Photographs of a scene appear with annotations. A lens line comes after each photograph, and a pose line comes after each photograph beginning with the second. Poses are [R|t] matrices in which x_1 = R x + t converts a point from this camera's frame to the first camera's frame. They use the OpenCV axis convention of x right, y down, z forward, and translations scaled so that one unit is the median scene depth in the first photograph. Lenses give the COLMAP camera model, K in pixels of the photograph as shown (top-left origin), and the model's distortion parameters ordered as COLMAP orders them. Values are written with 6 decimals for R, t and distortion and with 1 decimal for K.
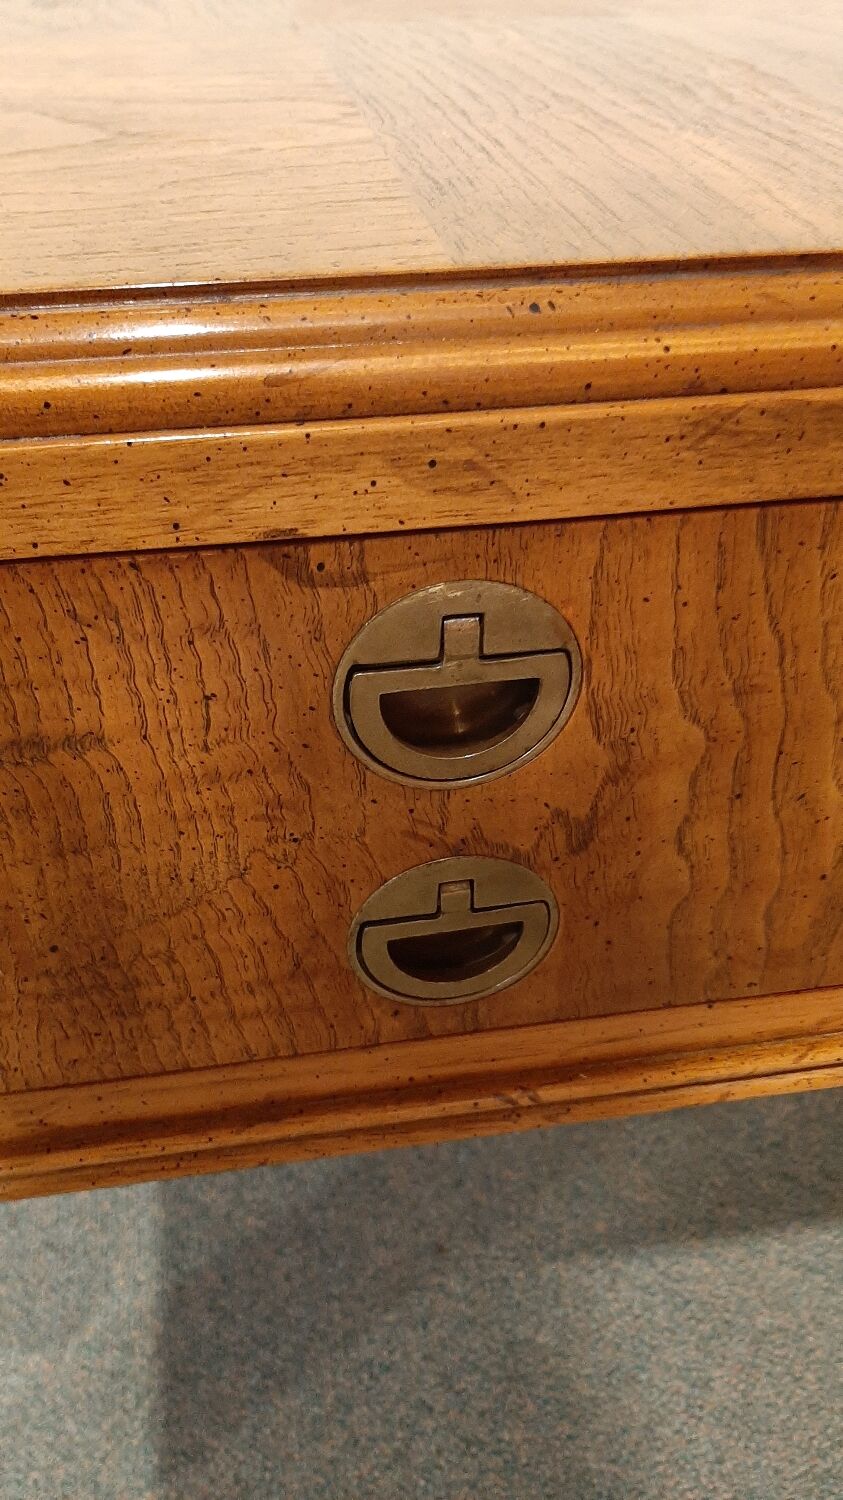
lens RADIAL K [[1181.6, 0, 413.9], [0, 1181.6, 733.8], [0, 0, 1]] dist [0.009005, -0.072138]
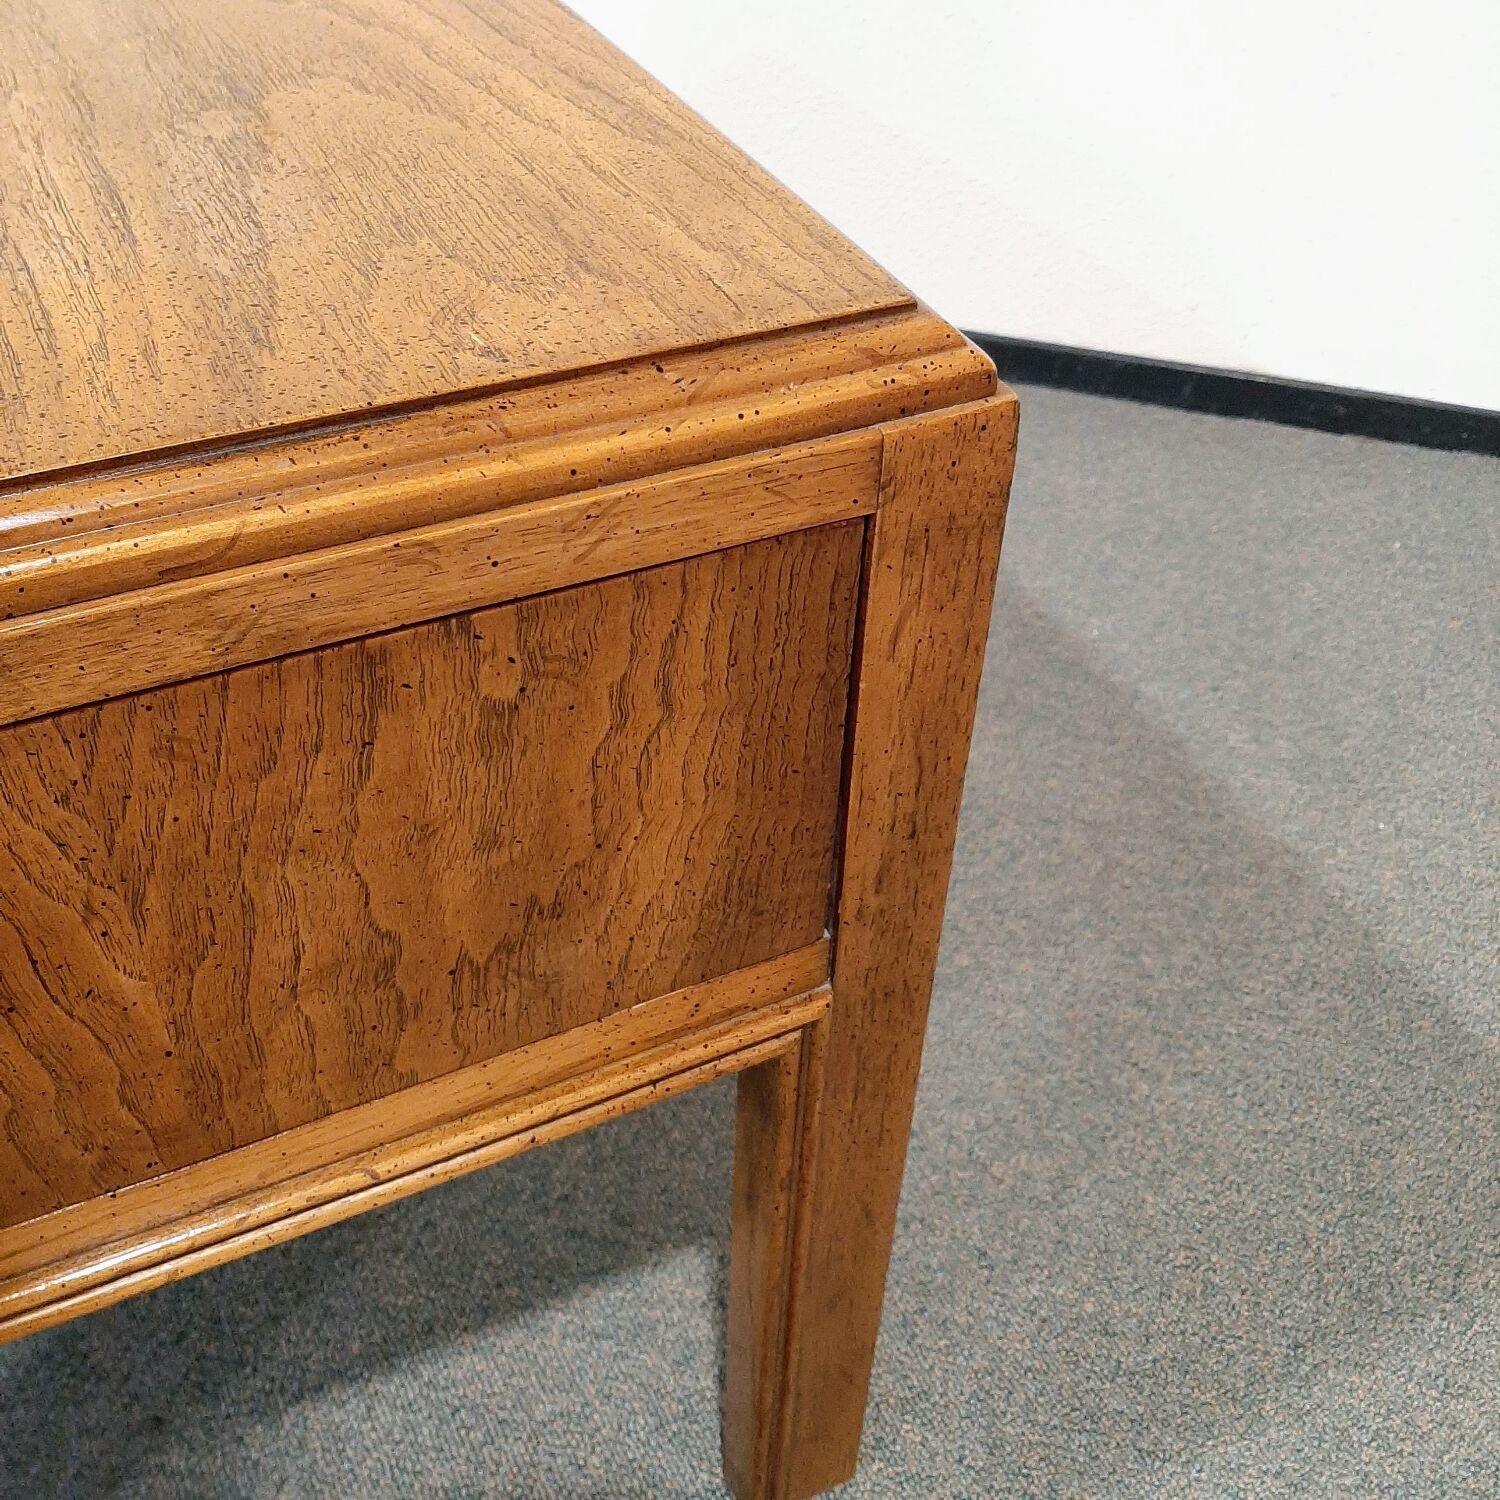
lens RADIAL K [[1560.5, 0, 788.4], [0, 1560.5, 723.9], [0, 0, 1]] dist [0.007473, 0.000000]
pose [[0.954599, -0.157018, 0.253154, 0.612967], [0.138671, 0.986343, 0.088875, -0.202694], [-0.263651, -0.049735, 0.963335, -0.355943]]
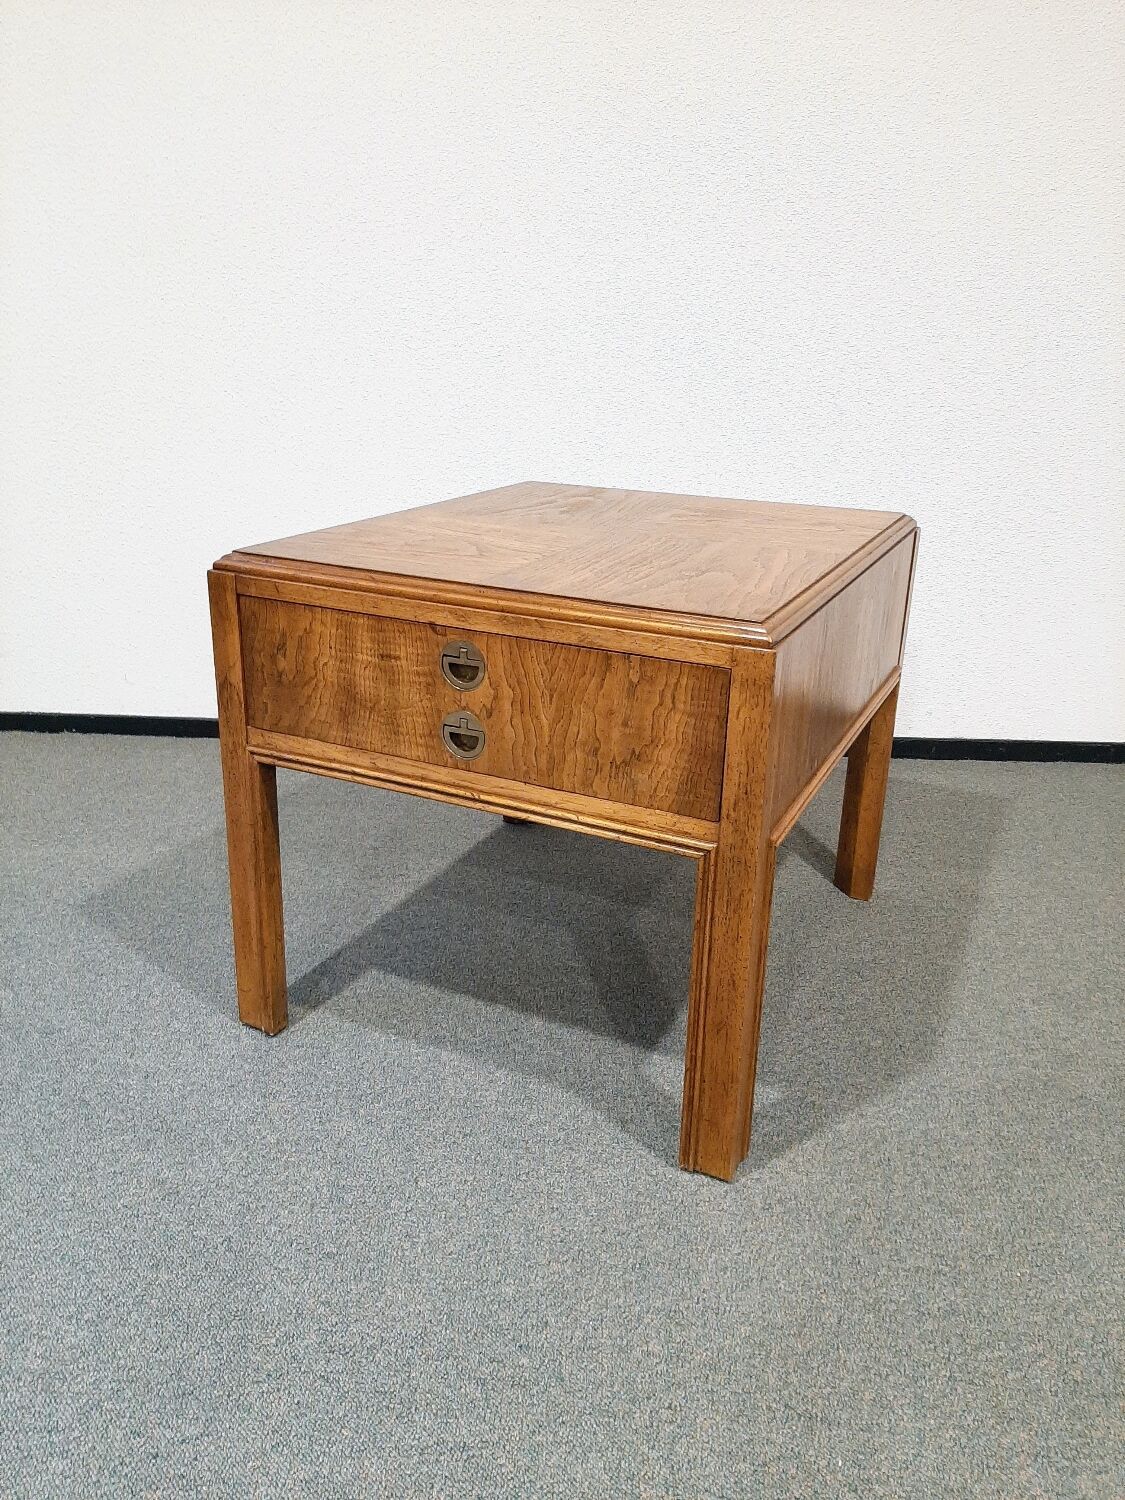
lens RADIAL K [[1165.5, 0, 570.6], [0, 1165.5, 717.9], [0, 0, 1]] dist [0.038605, -0.085527]
pose [[0.823078, 0.209672, -0.527807, 2.718508], [-0.364715, 0.907538, -0.208227, 0.906271], [0.435345, 0.363886, 0.823445, -2.423023]]
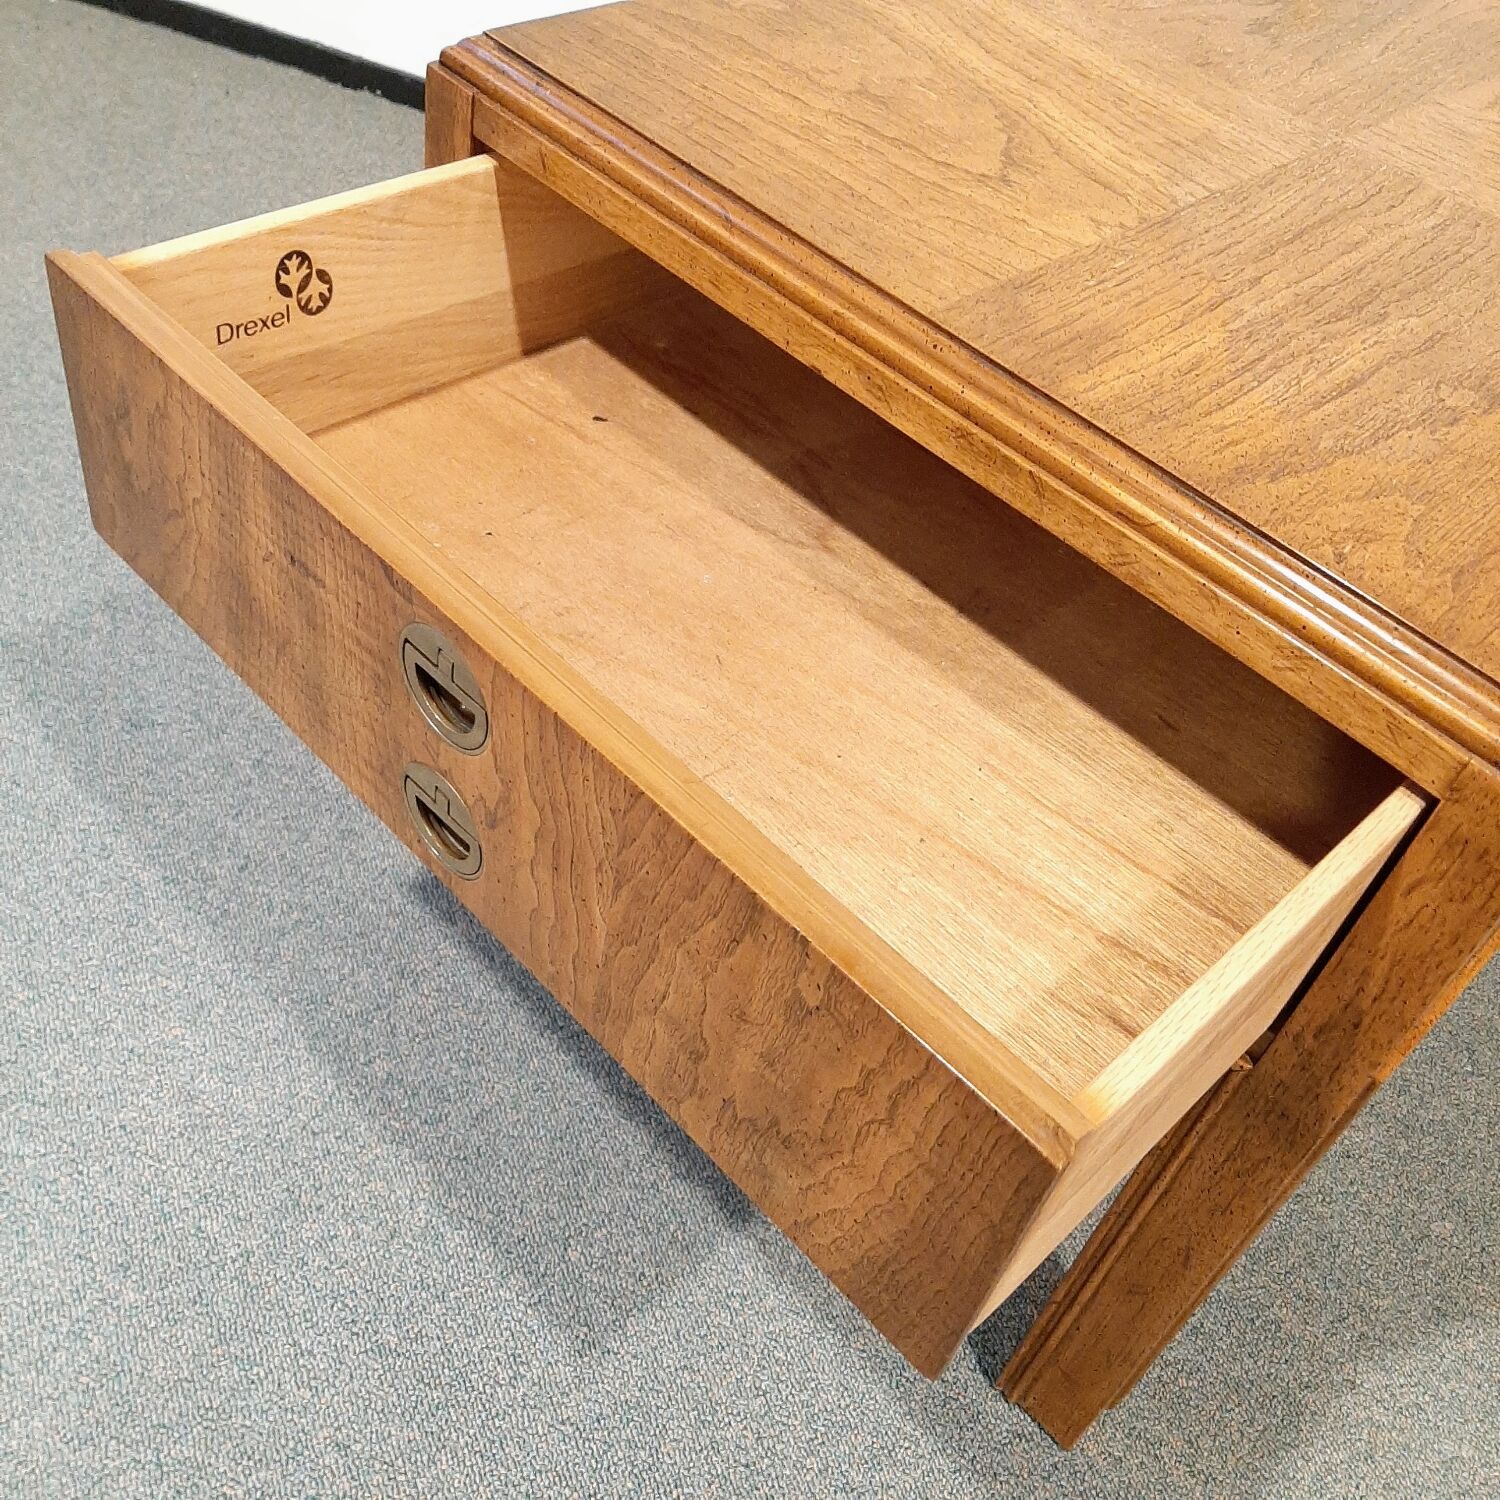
lens RADIAL K [[1589.6, 0, 743.2], [0, 1589.6, 723.5], [0, 0, 1]] dist [-0.012655, 0.000000]
pose [[0.565827, 0.645599, -0.512876, 1.558554], [-0.611031, 0.745969, 0.264897, -0.322035], [0.553607, 0.163498, 0.816571, -1.289227]]
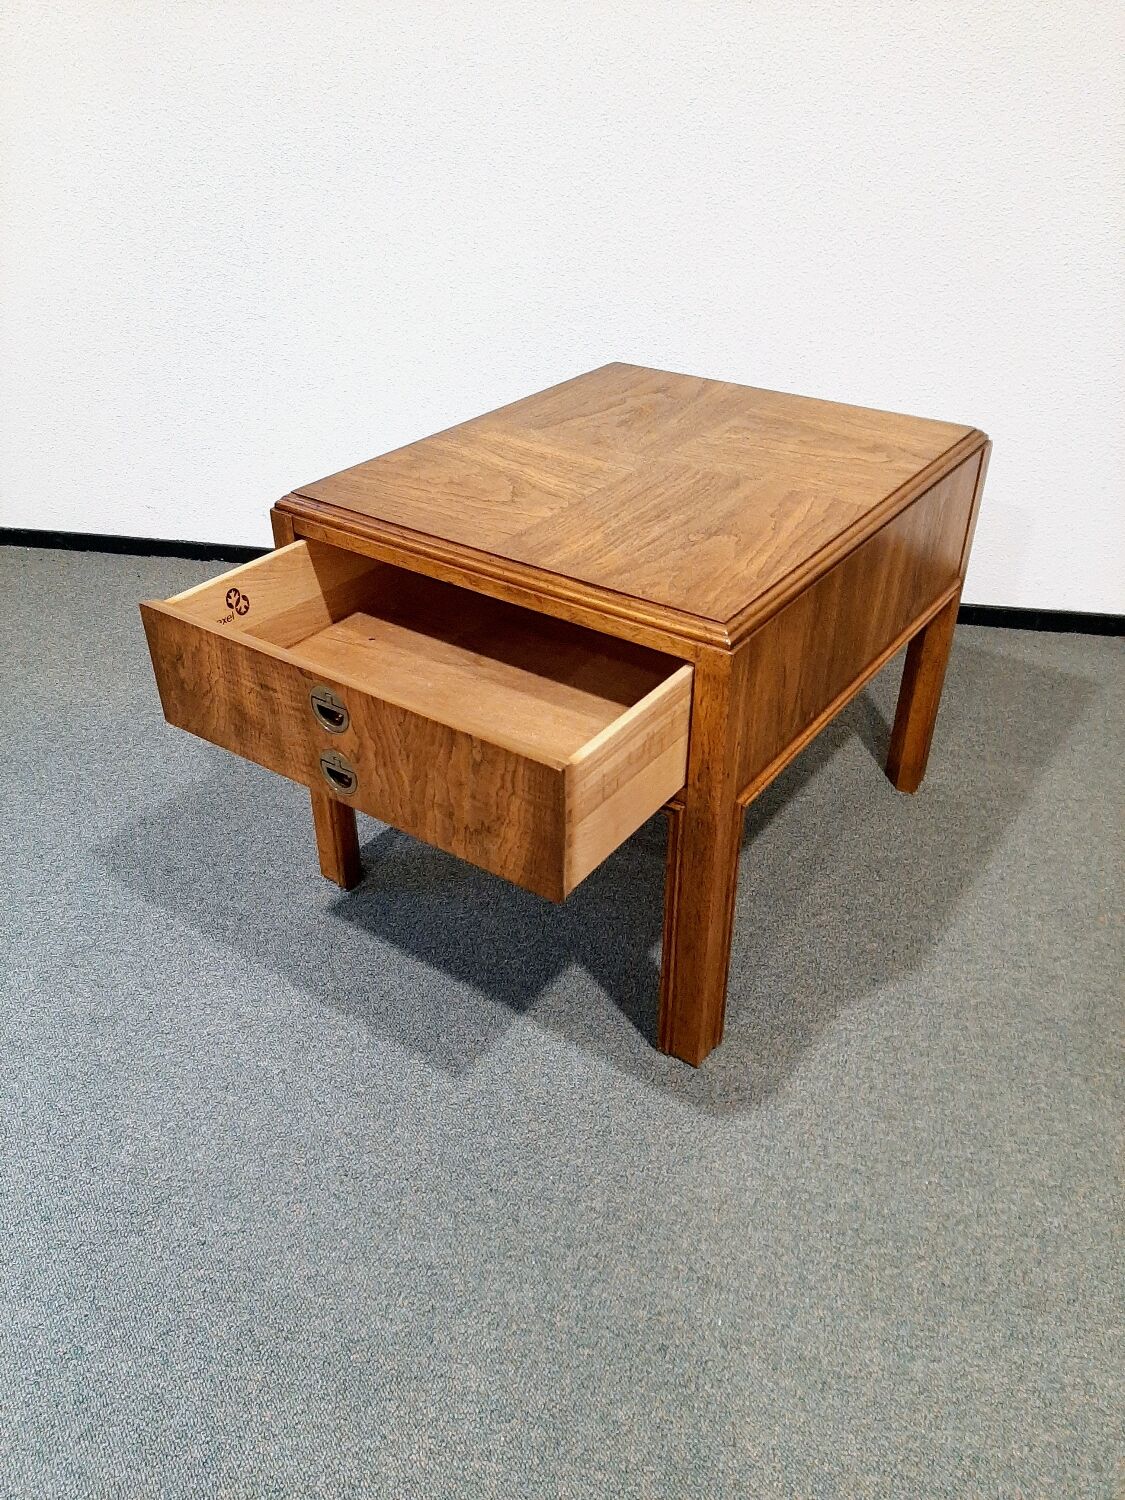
lens RADIAL K [[1165.5, 0, 567.2], [0, 1165.5, 719.5], [0, 0, 1]] dist [0.038605, -0.085527]
pose [[0.711606, 0.374811, -0.594250, 3.344257], [-0.424124, 0.903481, 0.061970, -0.131292], [0.560121, 0.207938, 0.801889, -2.673931]]
